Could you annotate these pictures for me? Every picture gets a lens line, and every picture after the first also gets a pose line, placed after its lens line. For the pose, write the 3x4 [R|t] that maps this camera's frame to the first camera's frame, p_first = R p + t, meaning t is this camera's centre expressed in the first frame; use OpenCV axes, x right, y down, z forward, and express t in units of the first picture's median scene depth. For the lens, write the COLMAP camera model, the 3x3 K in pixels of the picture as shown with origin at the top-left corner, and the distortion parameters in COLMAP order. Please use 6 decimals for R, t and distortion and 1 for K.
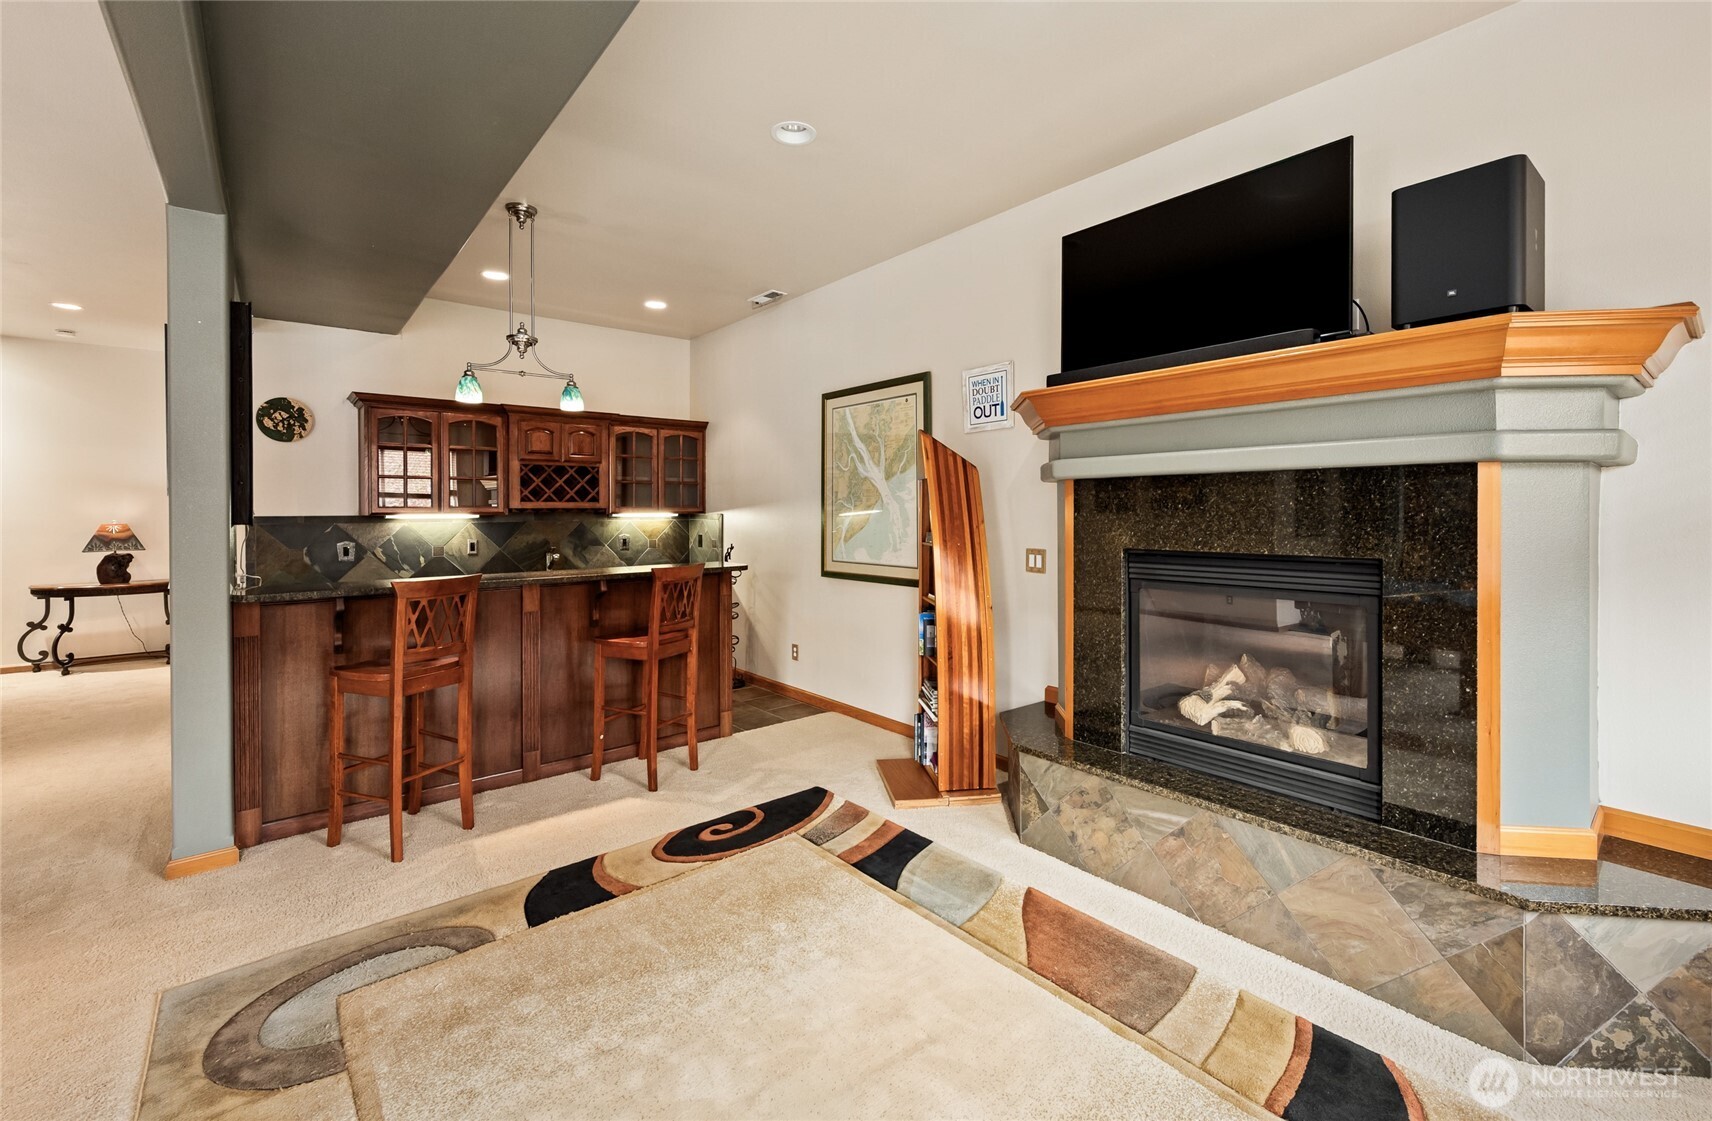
lens RADIAL K [[749.5, 0, 849.3], [0, 749.5, 520.7], [0, 0, 1]] dist [-0.001449, -0.000164]
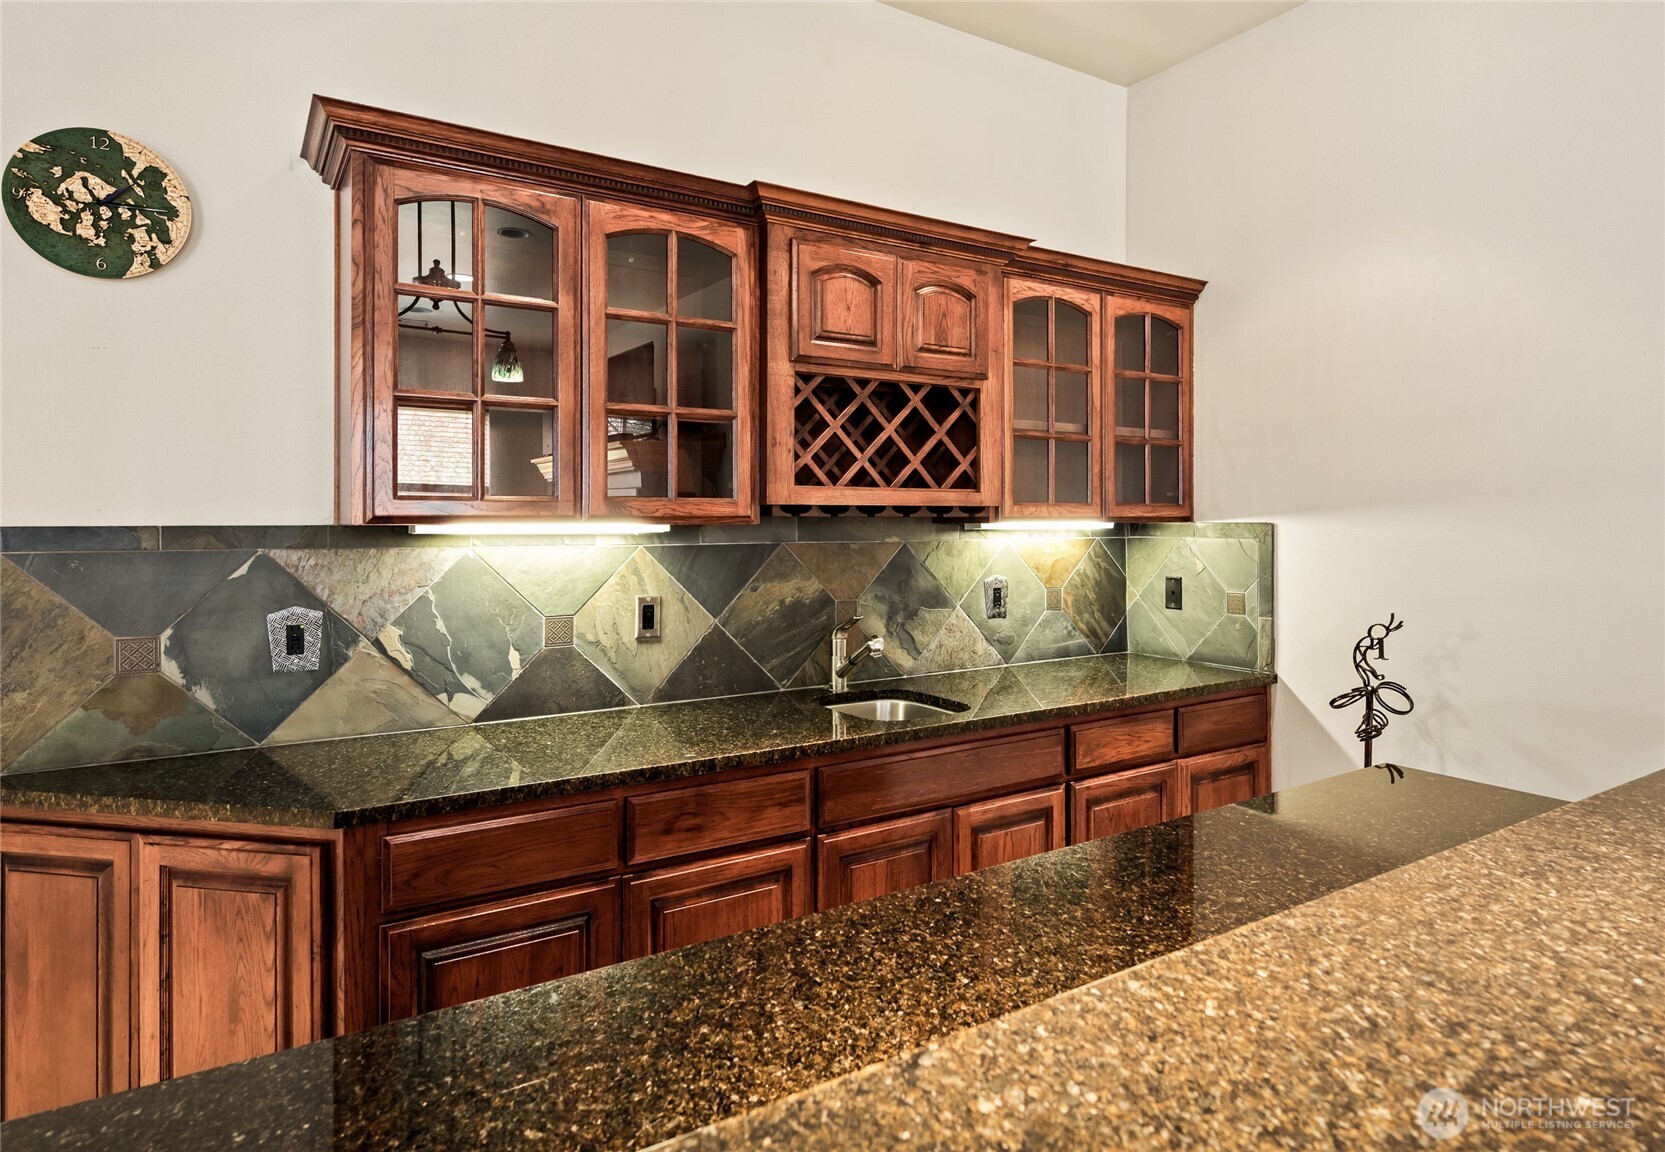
lens RADIAL K [[948.8, 0, 836.4], [0, 948.8, 527.0], [0, 0, 1]] dist [0.003866, 0.001312]
pose [[0.994730, 0.002995, -0.102488, -0.371652], [-0.003695, 0.999971, -0.006639, -0.003829], [0.102465, 0.006982, 0.994712, 0.574337]]
